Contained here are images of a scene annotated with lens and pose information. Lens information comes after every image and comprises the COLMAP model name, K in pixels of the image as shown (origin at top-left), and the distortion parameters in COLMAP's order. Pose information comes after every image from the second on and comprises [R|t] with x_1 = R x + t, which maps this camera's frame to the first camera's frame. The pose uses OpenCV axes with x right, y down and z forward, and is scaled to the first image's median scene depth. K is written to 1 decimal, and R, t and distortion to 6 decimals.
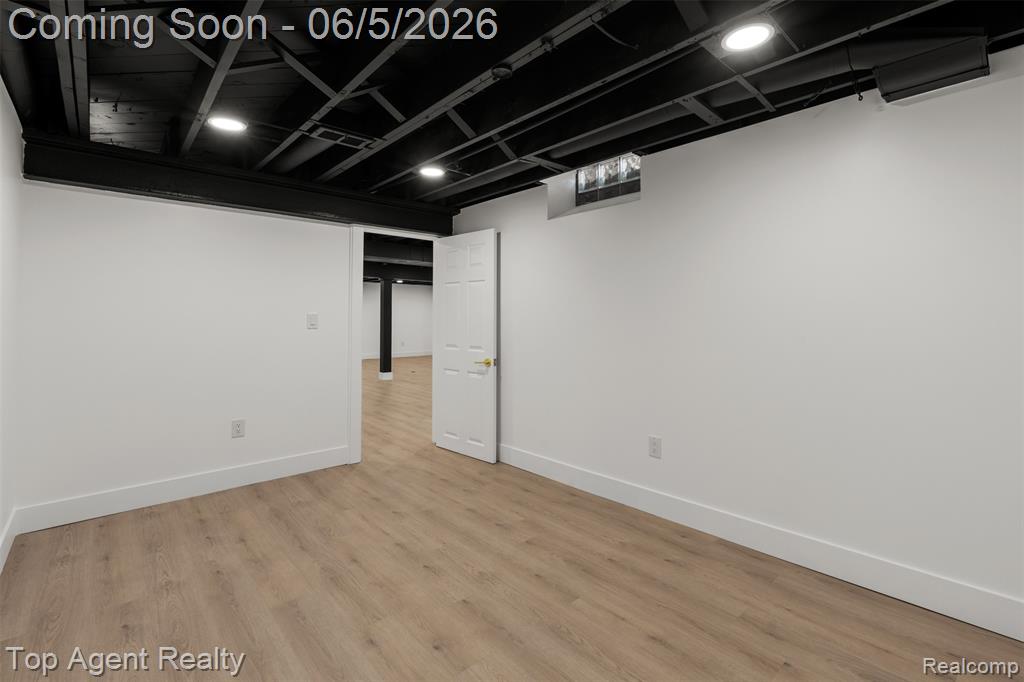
lens RADIAL K [[451.6, 0, 515.1], [0, 451.6, 339.8], [0, 0, 1]] dist [-0.002157, -0.000145]
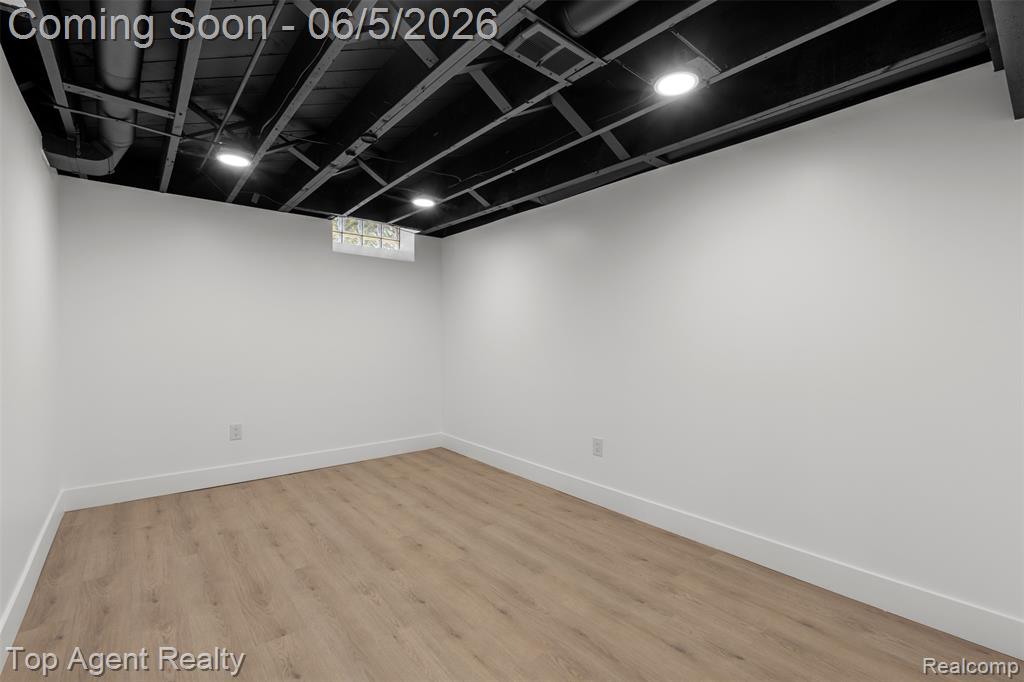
lens RADIAL K [[451.6, 0, 515.1], [0, 451.6, 339.8], [0, 0, 1]] dist [-0.002157, -0.000145]
pose [[-0.999380, -0.003092, 0.035086, -0.445462], [-0.001289, 0.998682, 0.051301, -0.084462], [-0.035199, 0.051224, -0.998067, 2.010228]]
